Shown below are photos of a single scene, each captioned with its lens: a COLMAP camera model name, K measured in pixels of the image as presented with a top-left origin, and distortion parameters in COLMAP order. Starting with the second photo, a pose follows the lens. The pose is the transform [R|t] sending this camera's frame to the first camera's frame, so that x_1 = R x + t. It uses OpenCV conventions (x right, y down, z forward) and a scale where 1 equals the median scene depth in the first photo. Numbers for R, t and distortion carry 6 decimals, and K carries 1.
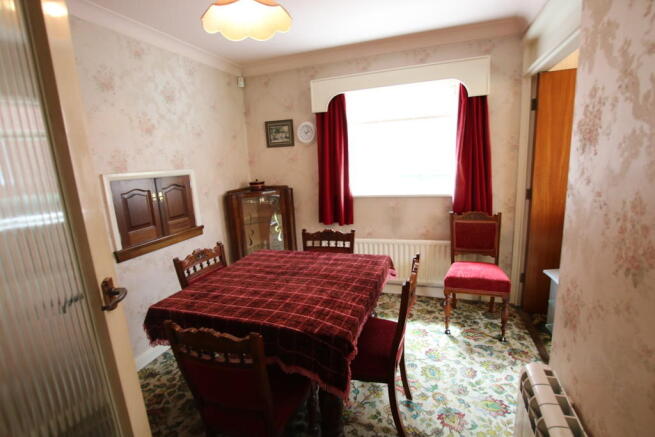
lens RADIAL K [[315.2, 0, 324.3], [0, 315.2, 222.1], [0, 0, 1]] dist [-0.027860, 0.000821]
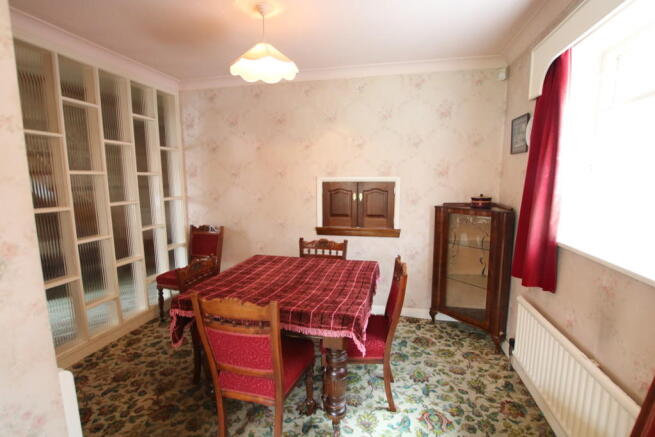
lens RADIAL K [[315.2, 0, 328.4], [0, 315.2, 221.1], [0, 0, 1]] dist [-0.027860, 0.000821]
pose [[0.121041, 0.188633, -0.974560, 0.745722], [-0.193111, 0.967495, 0.163281, -0.174377], [0.973682, 0.168434, 0.153534, 0.709054]]
